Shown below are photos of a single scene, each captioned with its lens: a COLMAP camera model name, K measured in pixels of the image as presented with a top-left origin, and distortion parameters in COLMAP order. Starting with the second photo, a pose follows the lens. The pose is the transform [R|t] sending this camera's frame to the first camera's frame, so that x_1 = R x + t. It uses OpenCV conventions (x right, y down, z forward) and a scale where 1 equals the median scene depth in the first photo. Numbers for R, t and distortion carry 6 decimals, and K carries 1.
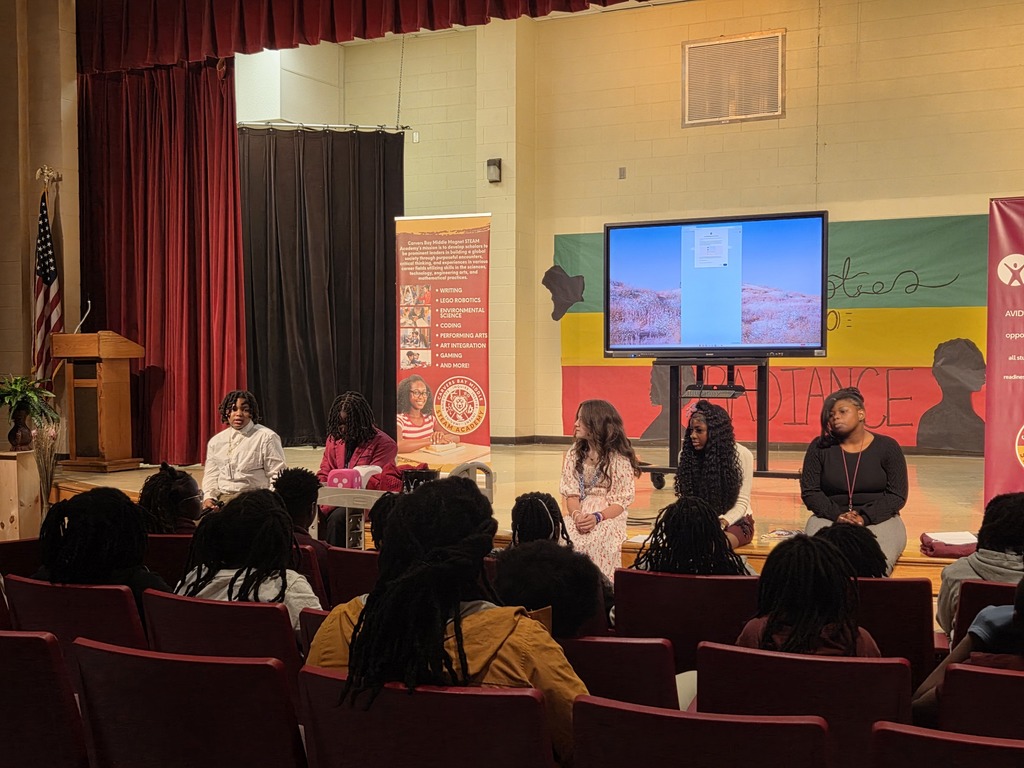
lens RADIAL K [[1272.5, 0, 508.8], [0, 1272.5, 385.6], [0, 0, 1]] dist [0.058299, 0.000000]
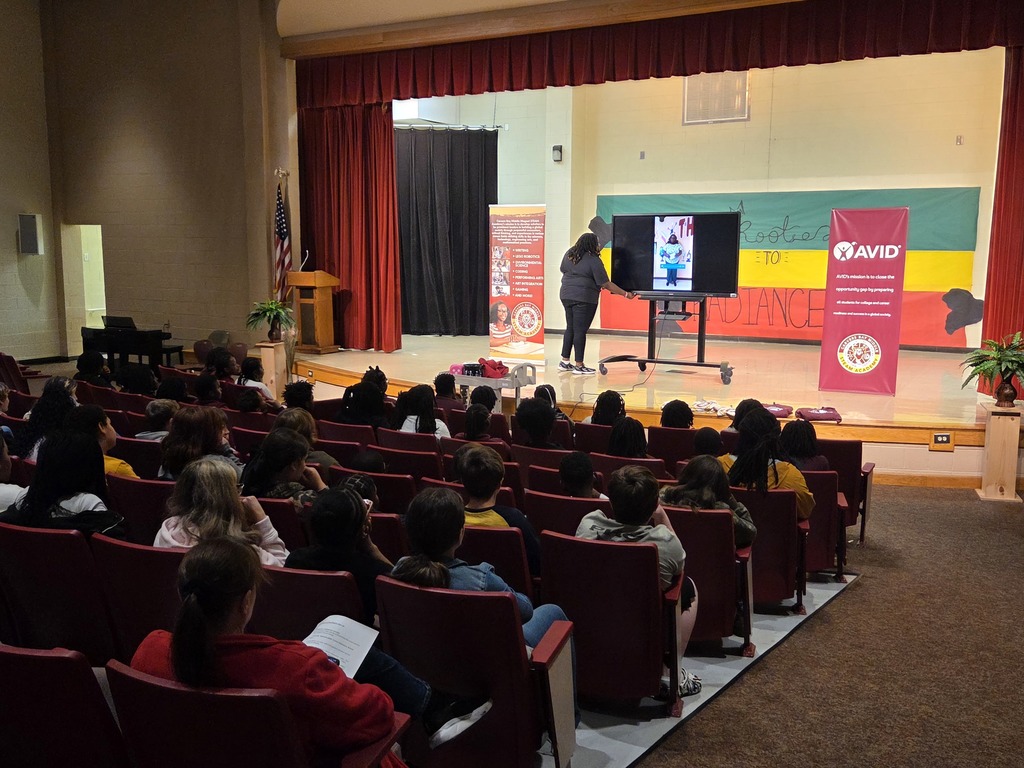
lens RADIAL K [[1017.1, 0, 512.9], [0, 1017.1, 384.6], [0, 0, 1]] dist [-0.004953, 0.000000]
pose [[0.997040, 0.016615, -0.075068, 0.042968], [-0.007458, 0.992667, 0.120652, -0.057051], [0.076522, -0.119735, 0.989852, -0.322062]]
